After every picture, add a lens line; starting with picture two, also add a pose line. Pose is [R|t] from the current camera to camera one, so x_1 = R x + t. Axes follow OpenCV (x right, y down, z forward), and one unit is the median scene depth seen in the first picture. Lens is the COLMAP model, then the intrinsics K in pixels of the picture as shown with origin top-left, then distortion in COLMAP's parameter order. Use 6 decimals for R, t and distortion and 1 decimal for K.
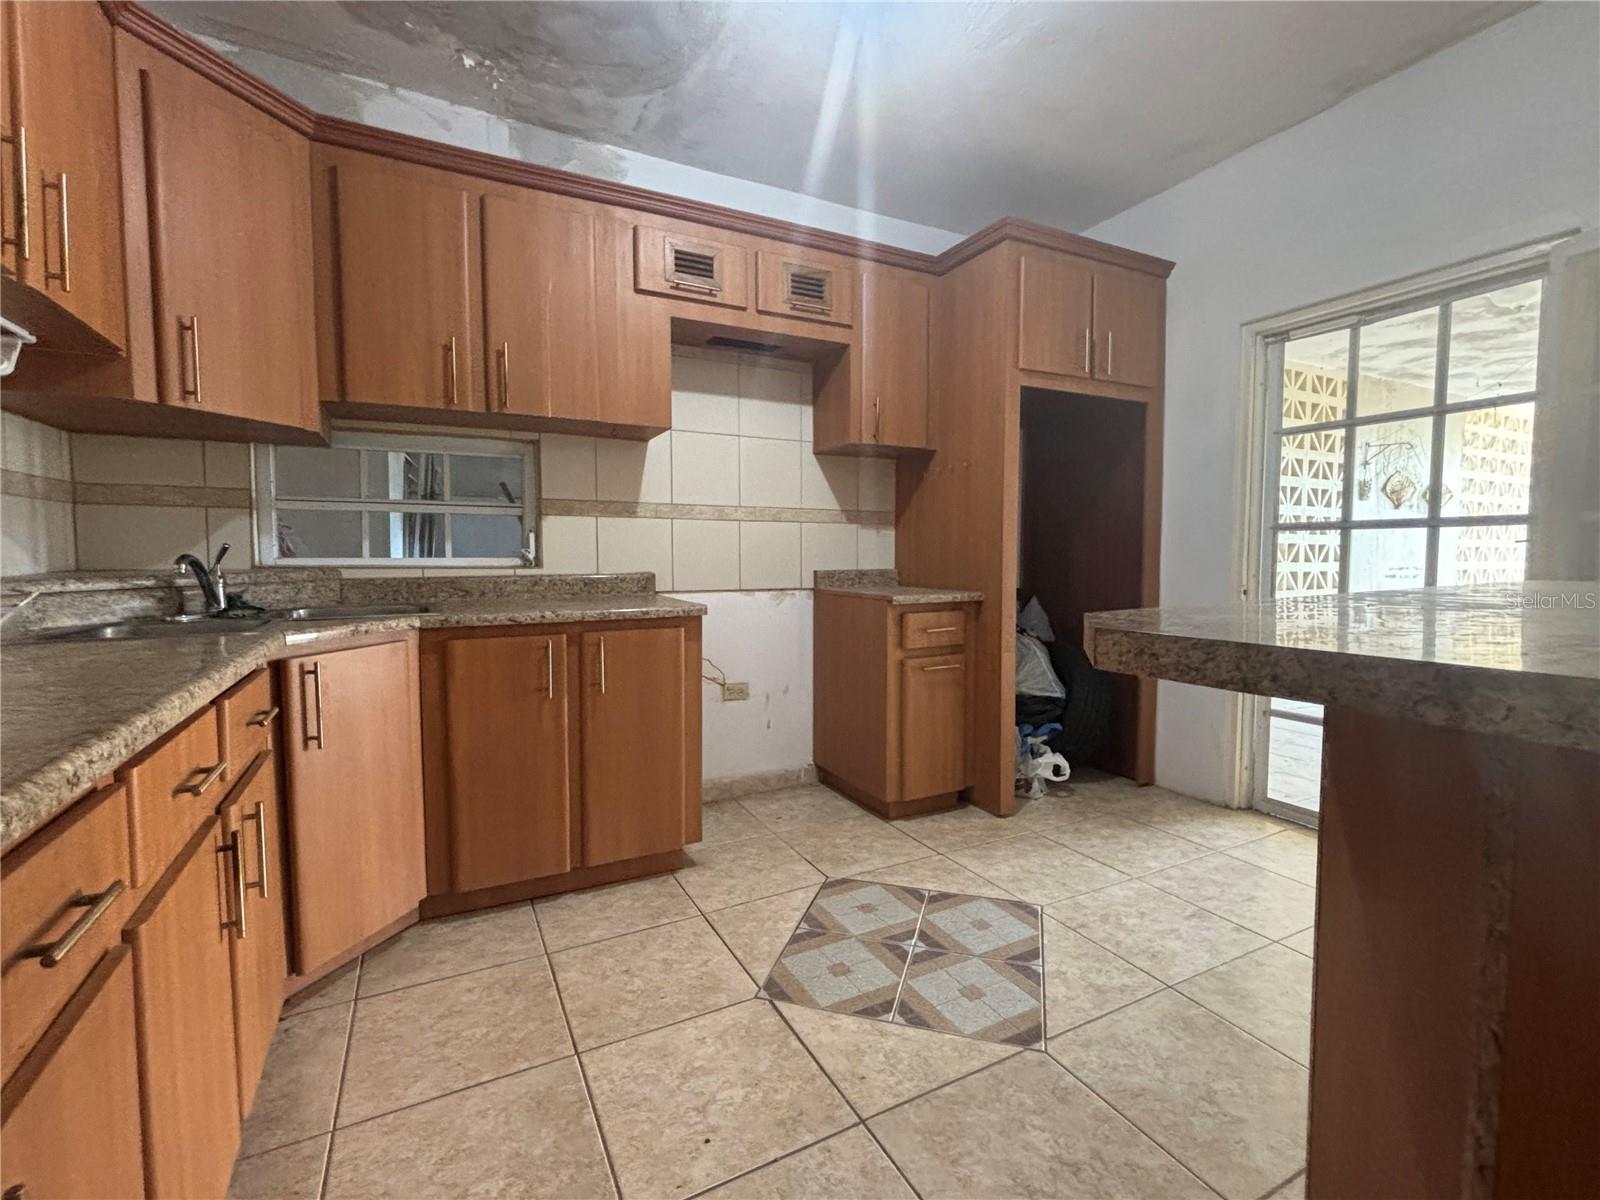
lens RADIAL K [[720.0, 0, 791.7], [0, 720.0, 596.7], [0, 0, 1]] dist [0.016076, 0.000539]
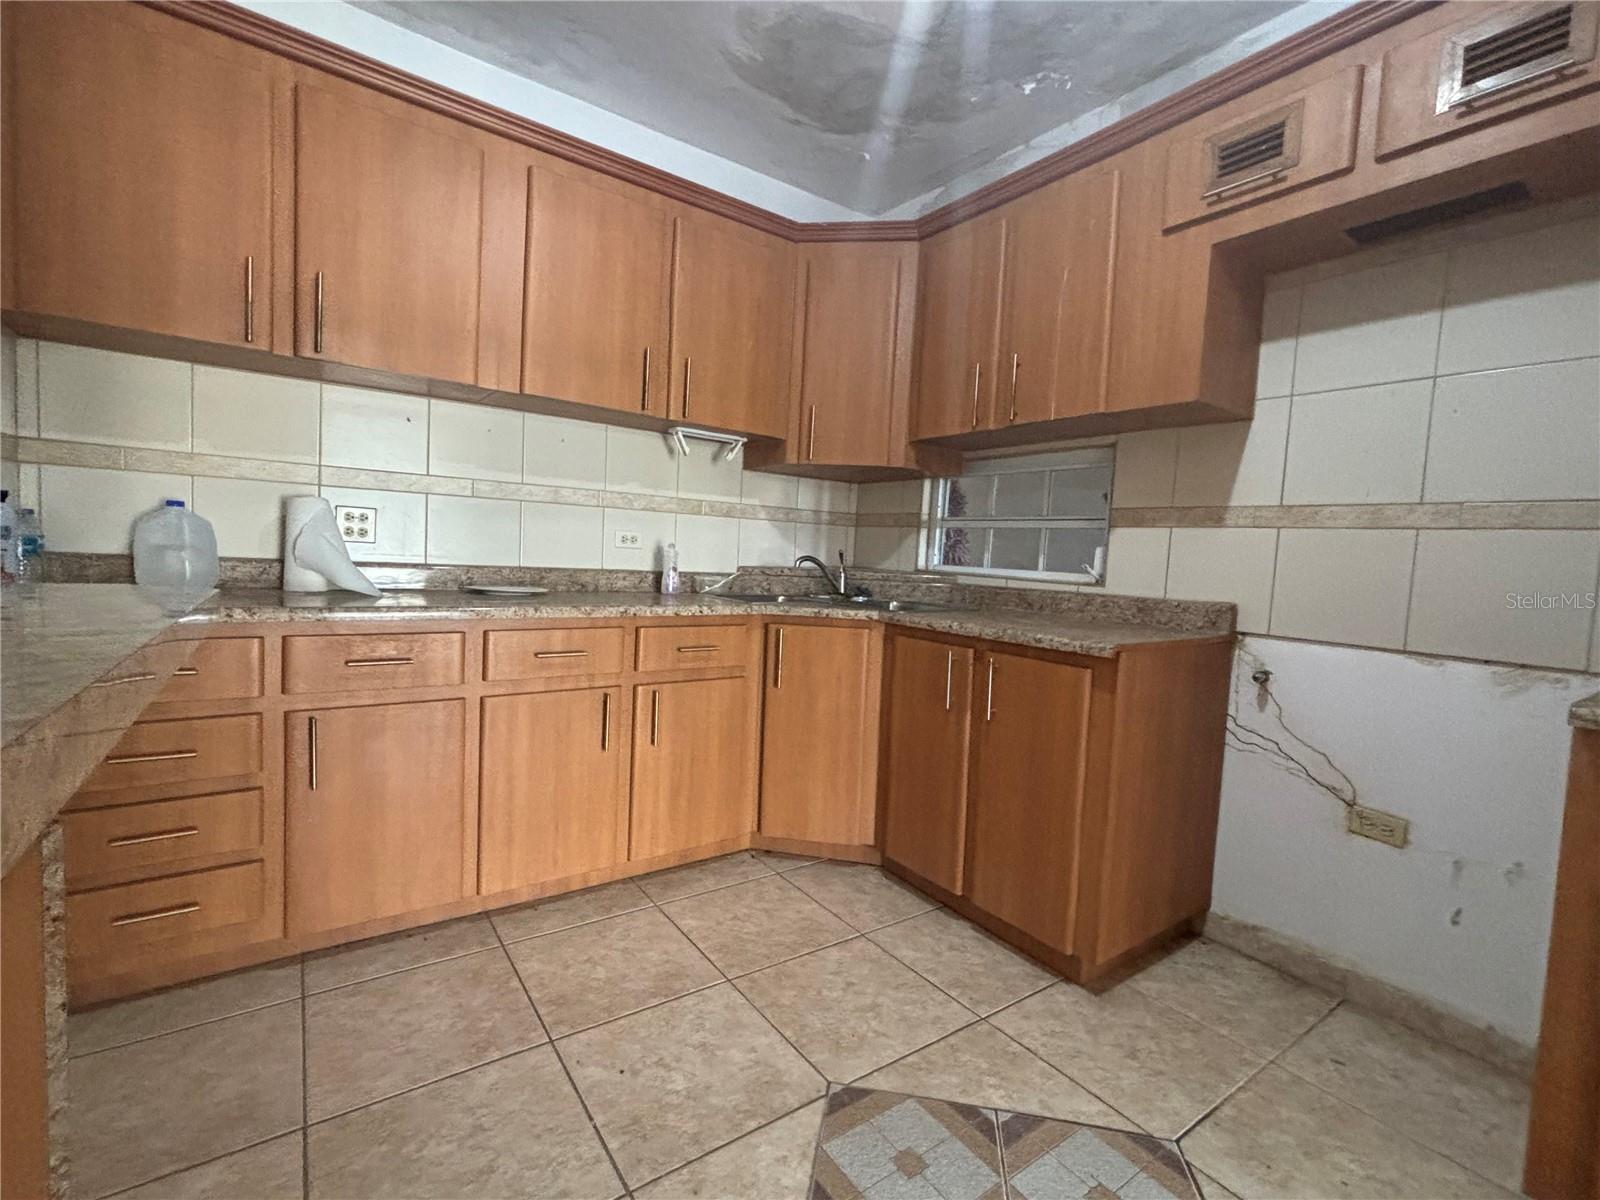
lens RADIAL K [[720.0, 0, 791.8], [0, 720.0, 593.8], [0, 0, 1]] dist [0.016076, 0.000539]
pose [[0.145536, 0.068933, -0.986949, 0.580484], [-0.107050, 0.992810, 0.053557, -0.045989], [0.983544, 0.097858, 0.151869, 0.597976]]
